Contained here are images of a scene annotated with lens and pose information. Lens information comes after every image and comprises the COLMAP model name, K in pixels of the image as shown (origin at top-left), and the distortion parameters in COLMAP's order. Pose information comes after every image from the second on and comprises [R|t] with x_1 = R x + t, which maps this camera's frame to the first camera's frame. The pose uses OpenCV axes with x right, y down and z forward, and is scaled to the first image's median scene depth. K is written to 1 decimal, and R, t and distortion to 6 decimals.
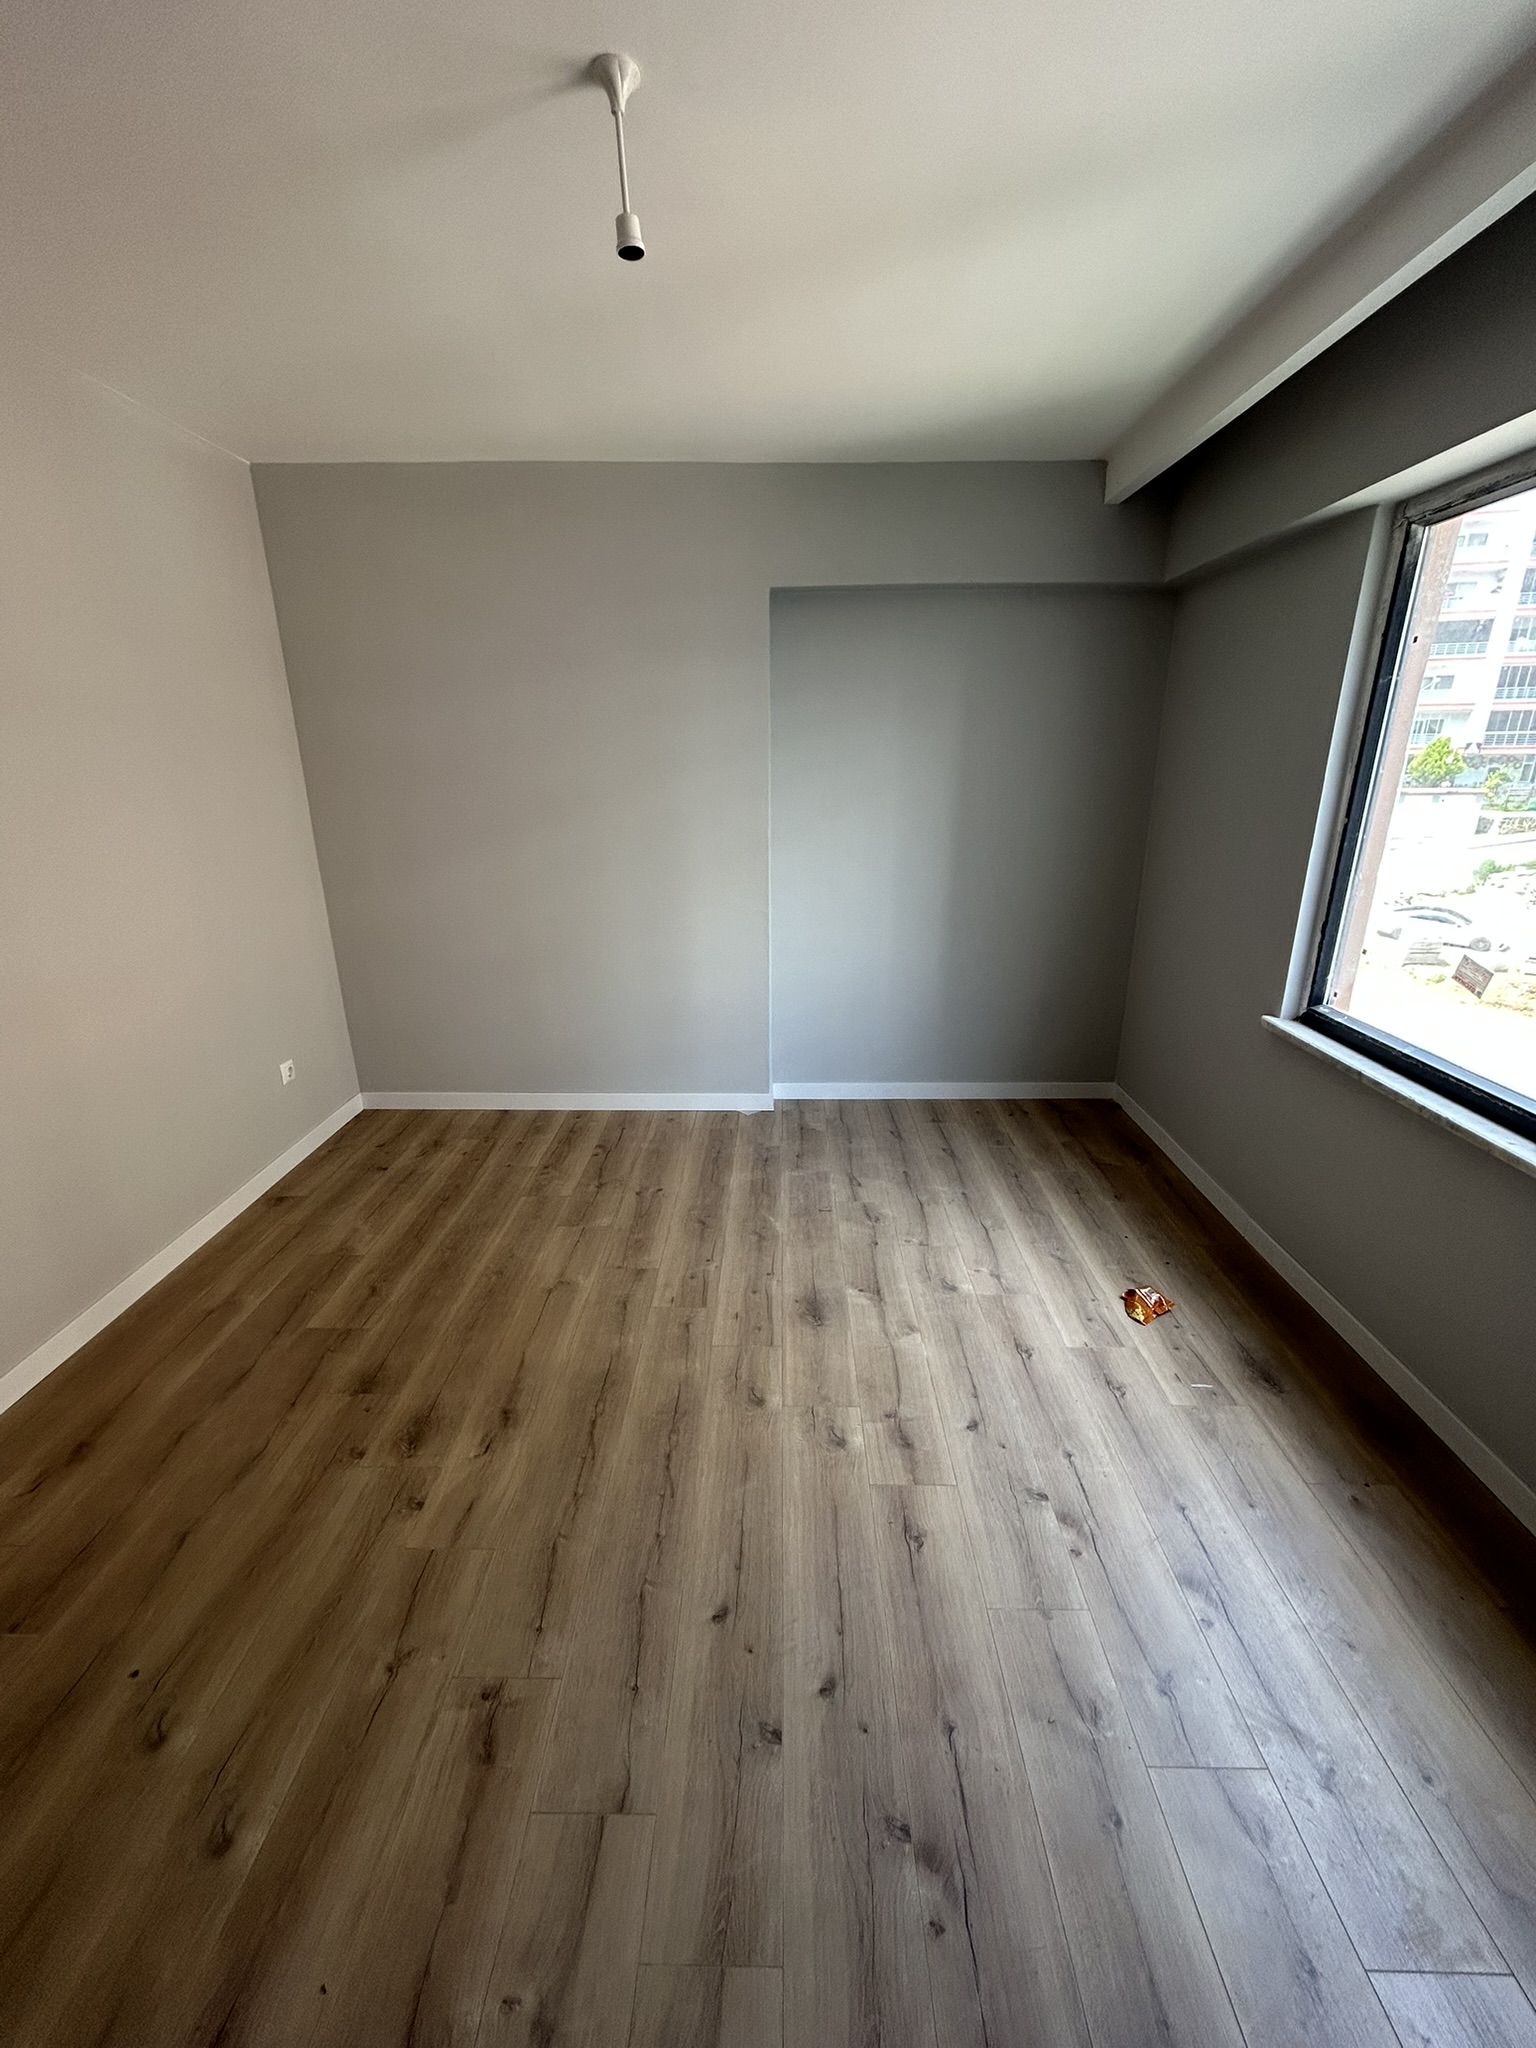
lens RADIAL K [[820.3, 0, 761.4], [0, 820.3, 1028.9], [0, 0, 1]] dist [0.001959, -0.000457]
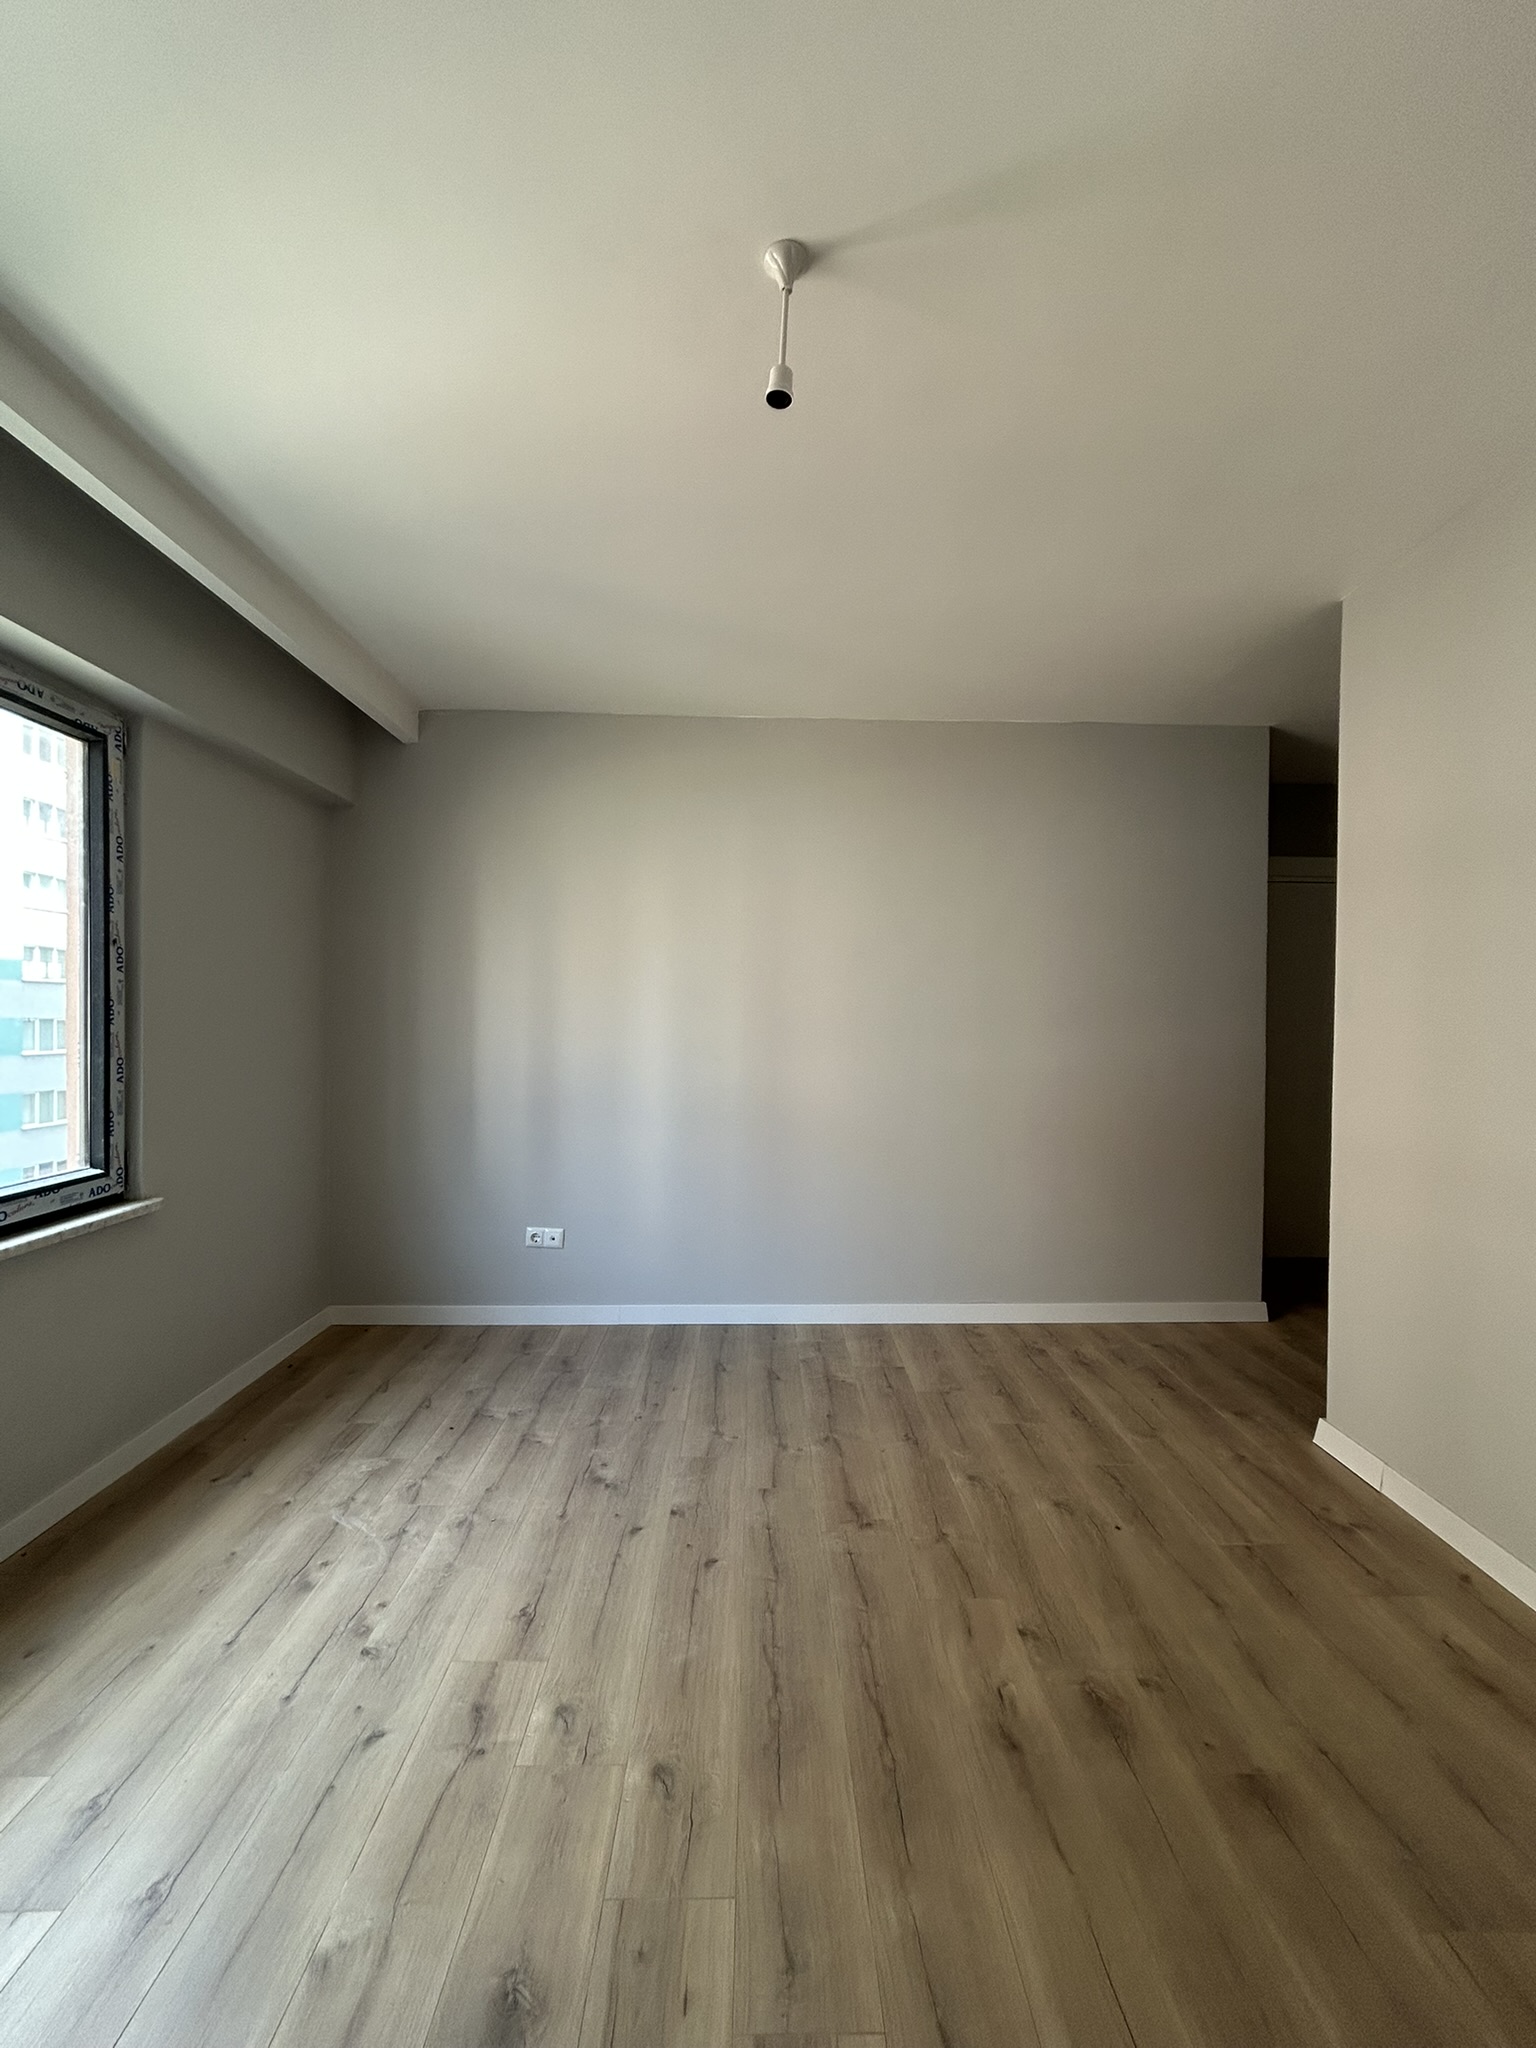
lens RADIAL K [[820.3, 0, 768.3], [0, 820.3, 1019.8], [0, 0, 1]] dist [0.001959, -0.000457]
pose [[-0.999236, -0.002359, -0.039009, -0.070201], [-0.014640, 0.948086, 0.317677, -0.384888], [0.036234, 0.318005, -0.947396, 1.559869]]
